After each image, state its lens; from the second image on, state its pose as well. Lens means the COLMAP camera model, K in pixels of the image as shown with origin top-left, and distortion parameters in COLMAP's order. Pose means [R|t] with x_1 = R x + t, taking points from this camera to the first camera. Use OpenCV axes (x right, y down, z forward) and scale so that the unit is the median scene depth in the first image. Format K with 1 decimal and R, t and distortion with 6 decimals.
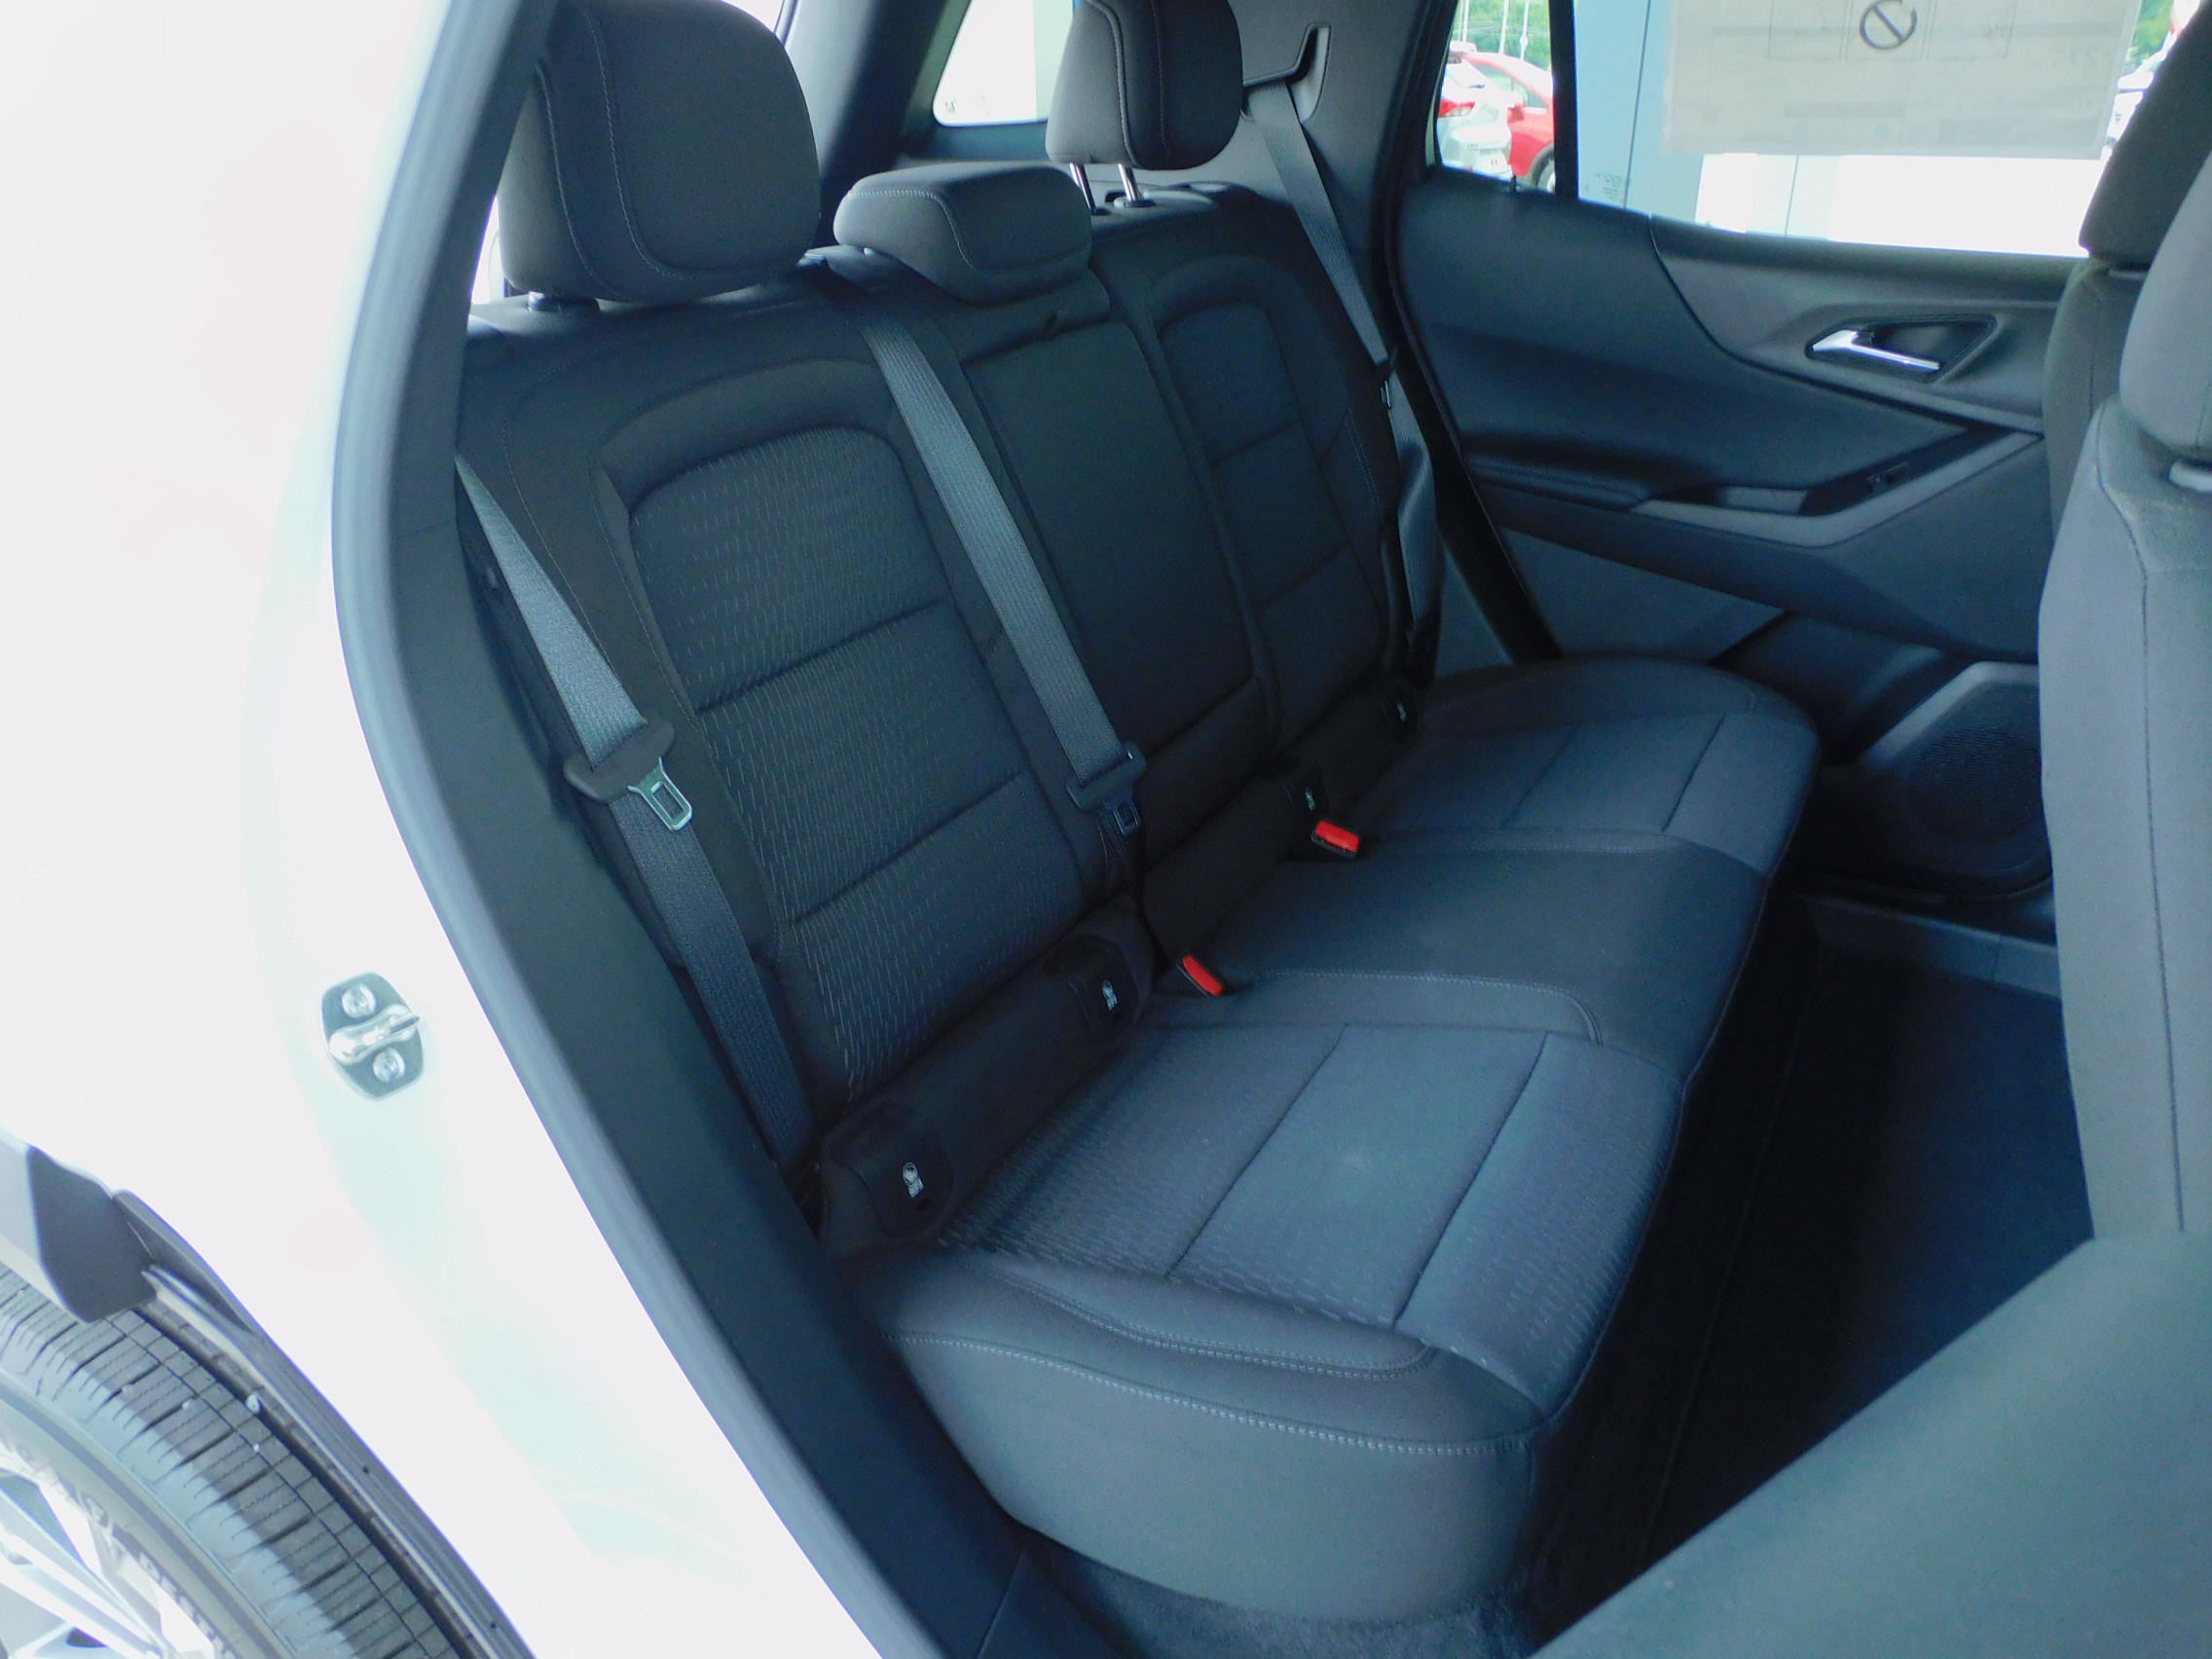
lens RADIAL K [[1575.2, 0, 1109.4], [0, 1575.2, 839.8], [0, 0, 1]] dist [-0.005013, -0.009923]
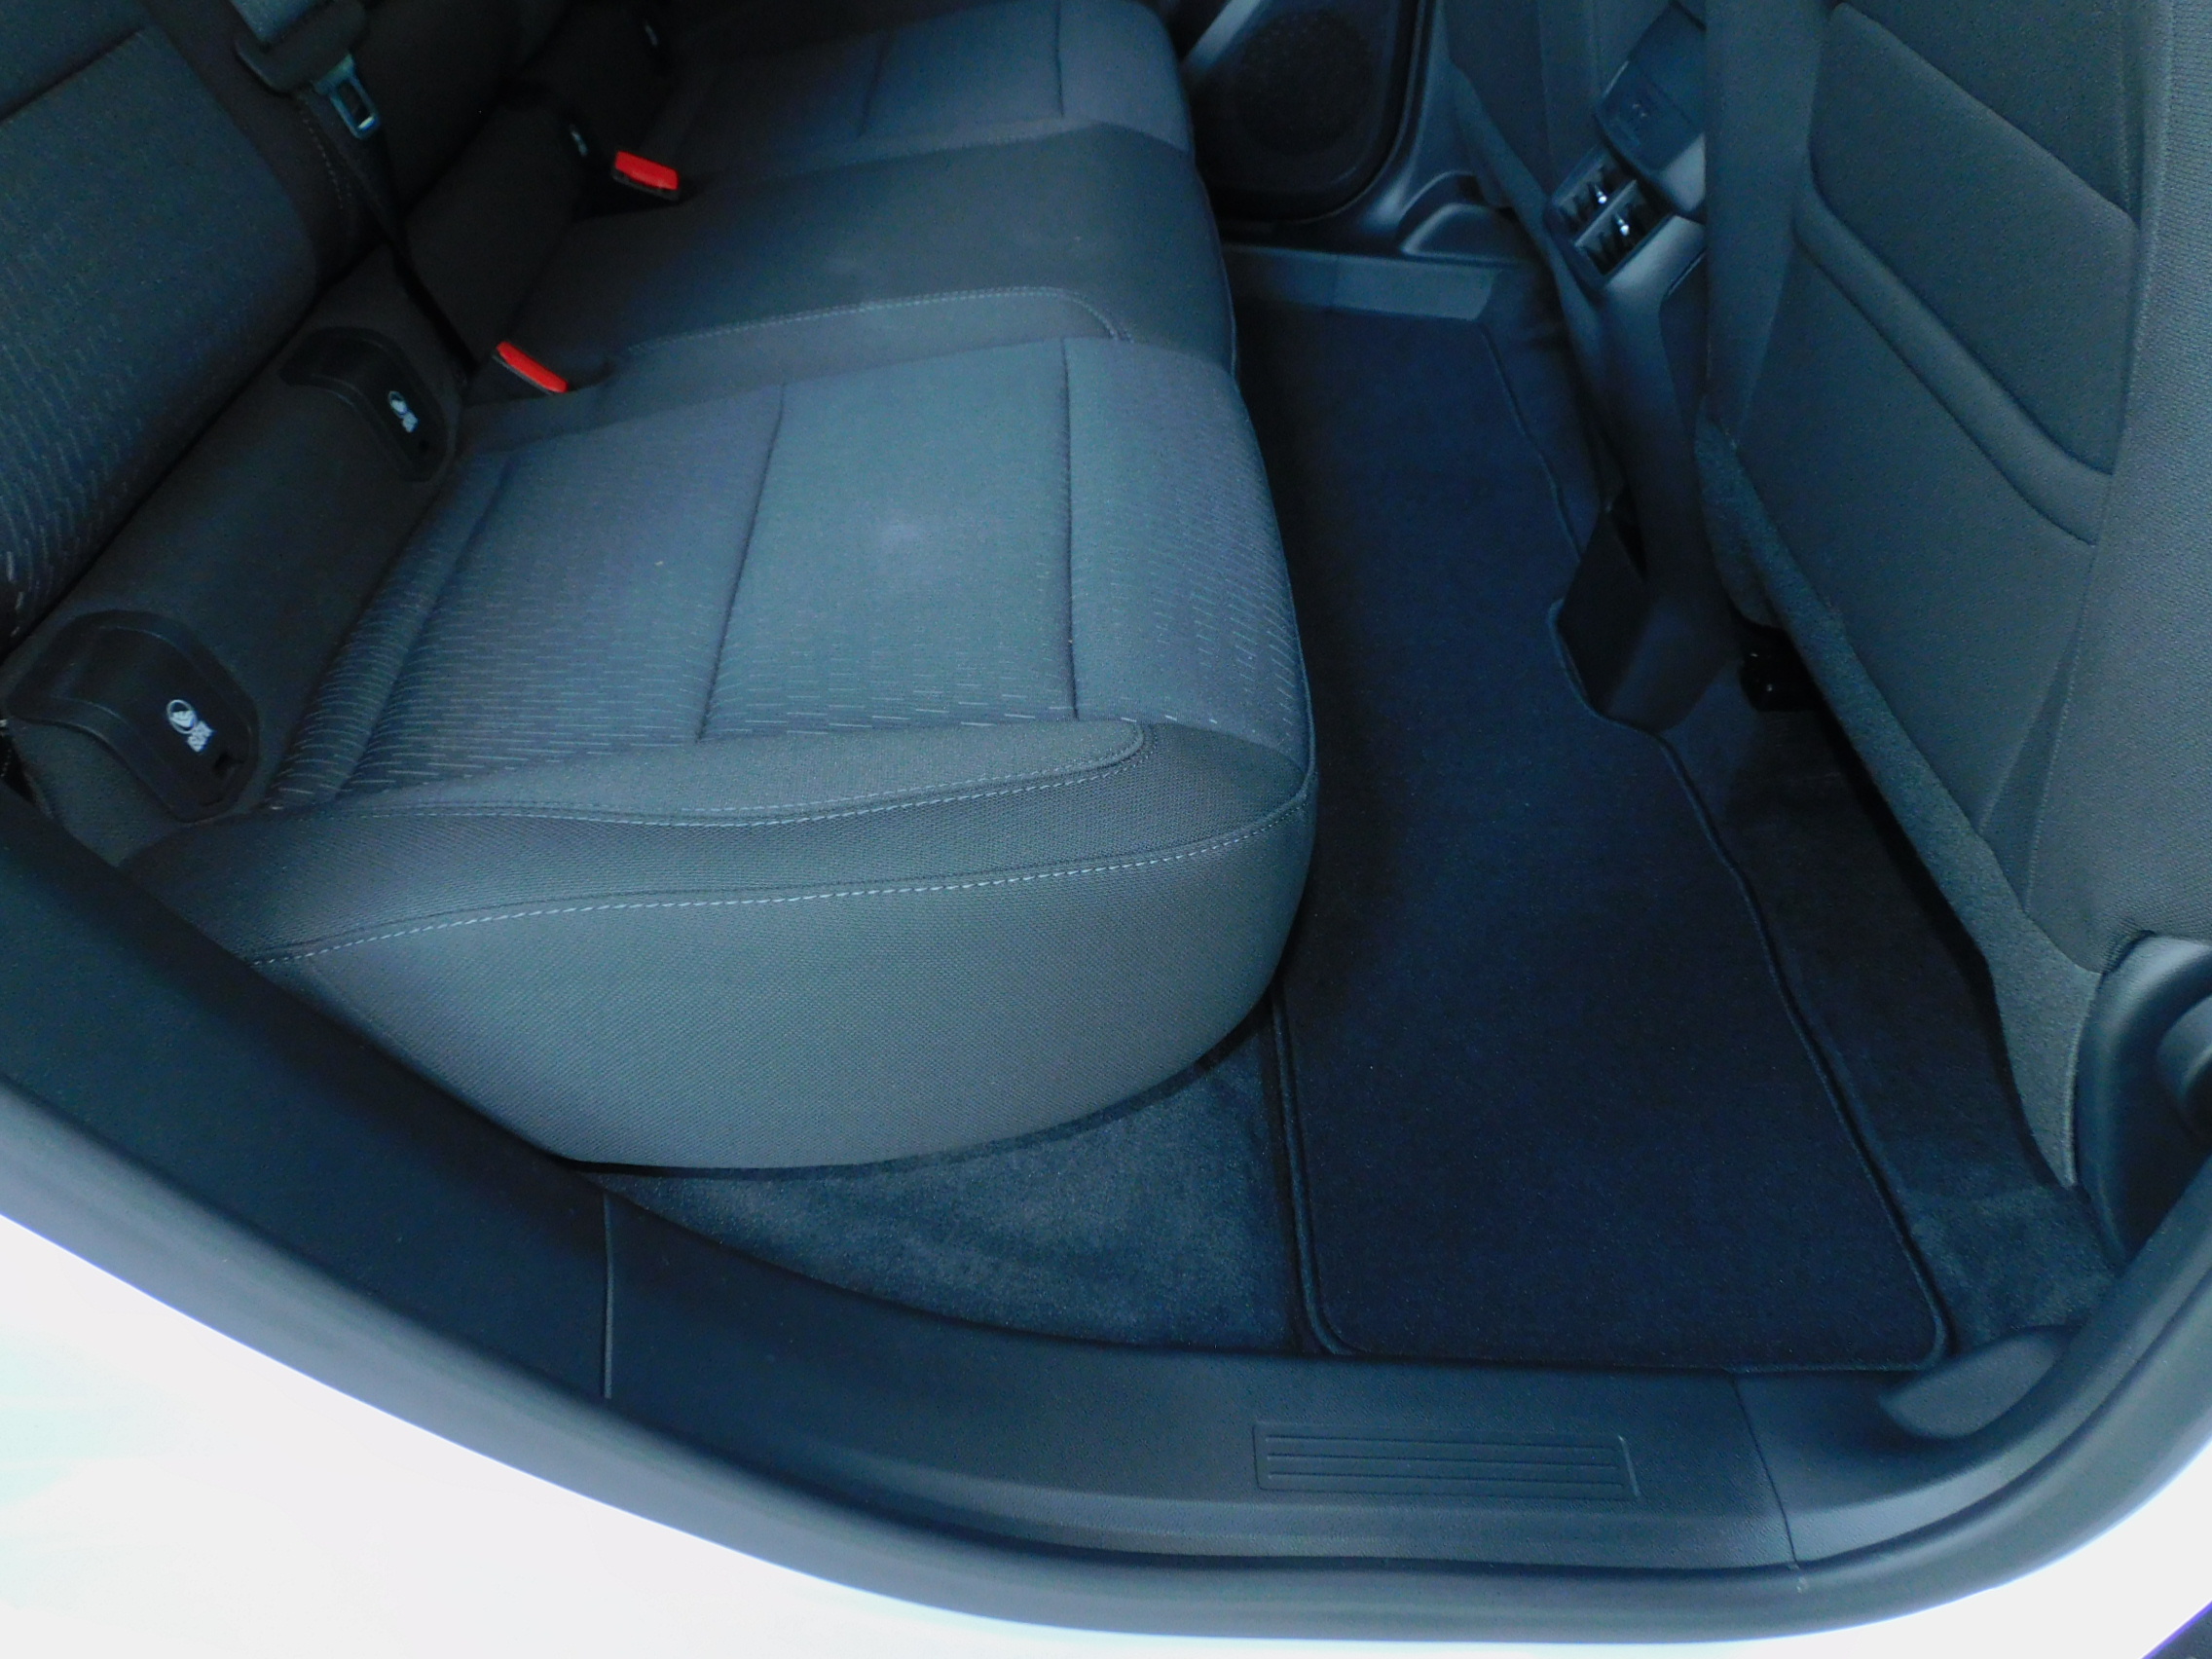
lens RADIAL K [[1575.2, 0, 1118.9], [0, 1575.2, 834.8], [0, 0, 1]] dist [-0.005013, -0.009923]
pose [[0.851667, -0.274750, 0.446290, -0.072912], [0.137456, 0.938857, 0.315679, 0.083974], [-0.505736, -0.207508, 0.837360, 0.234595]]
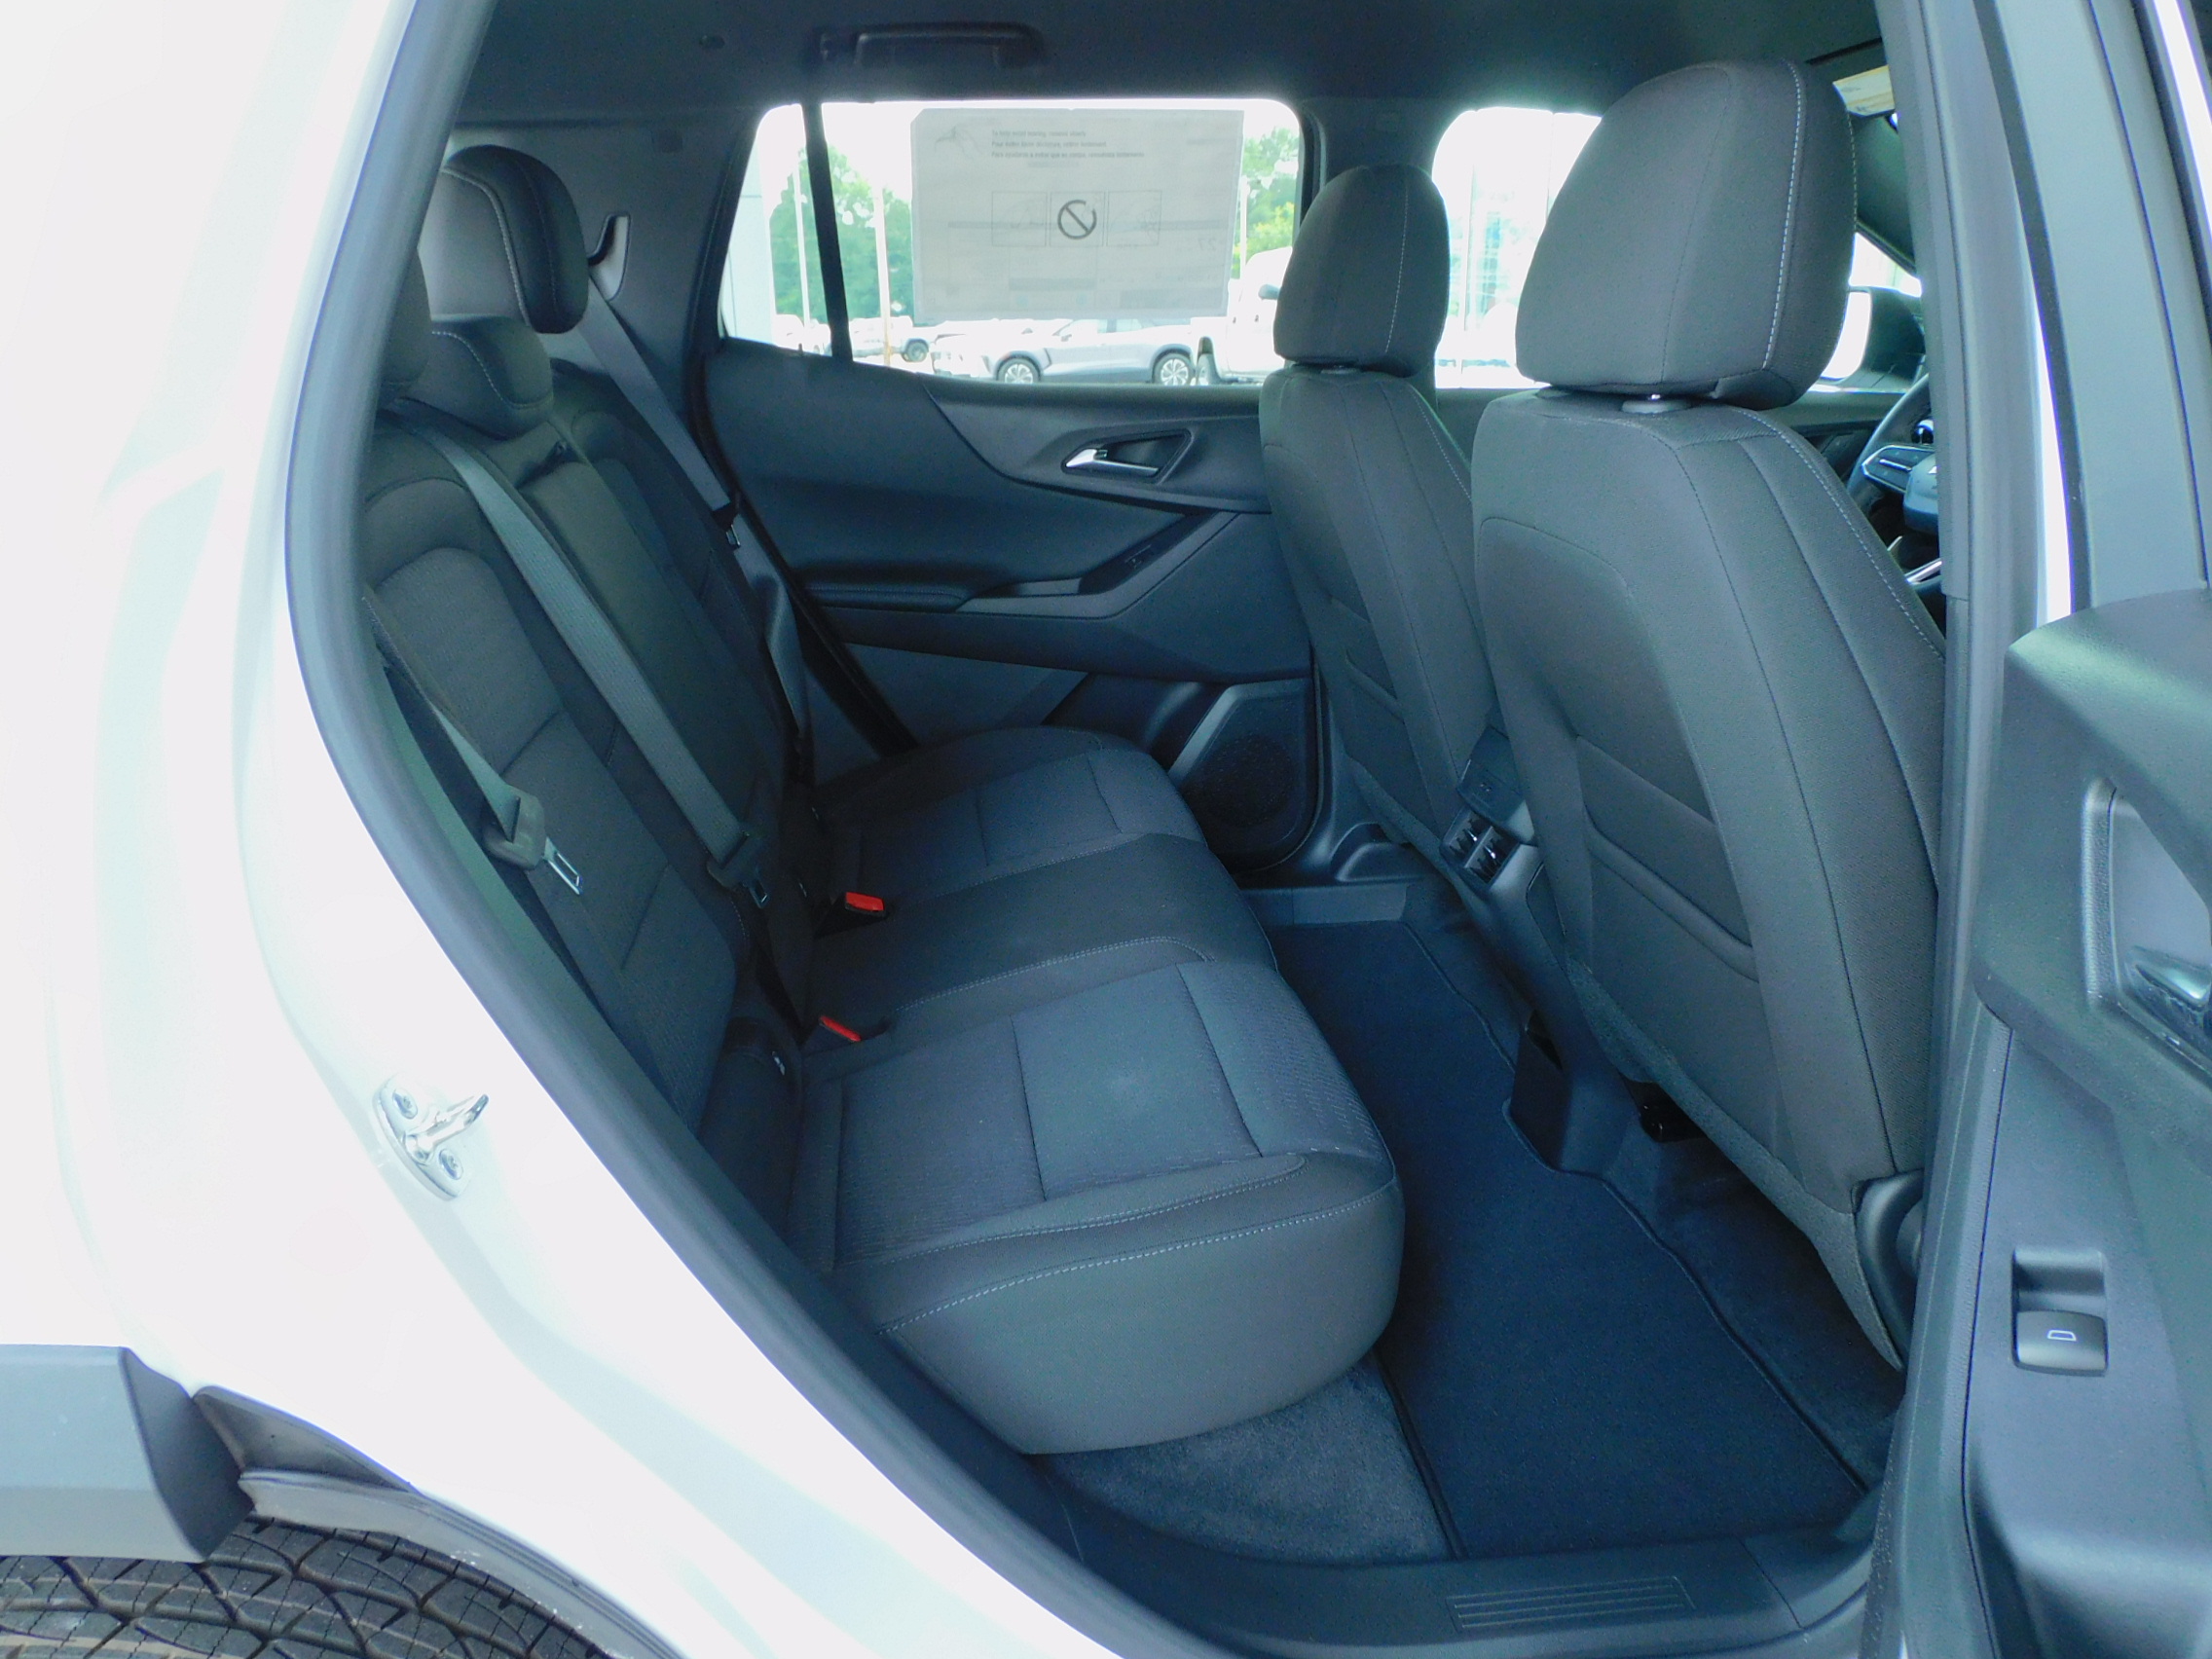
lens RADIAL K [[1575.2, 0, 1126.3], [0, 1575.2, 825.3], [0, 0, 1]] dist [-0.005013, -0.009923]
pose [[0.796355, -0.186925, 0.575220, -0.328797], [0.269874, 0.960939, -0.061354, 0.062785], [-0.541283, 0.204097, 0.815694, -0.001235]]
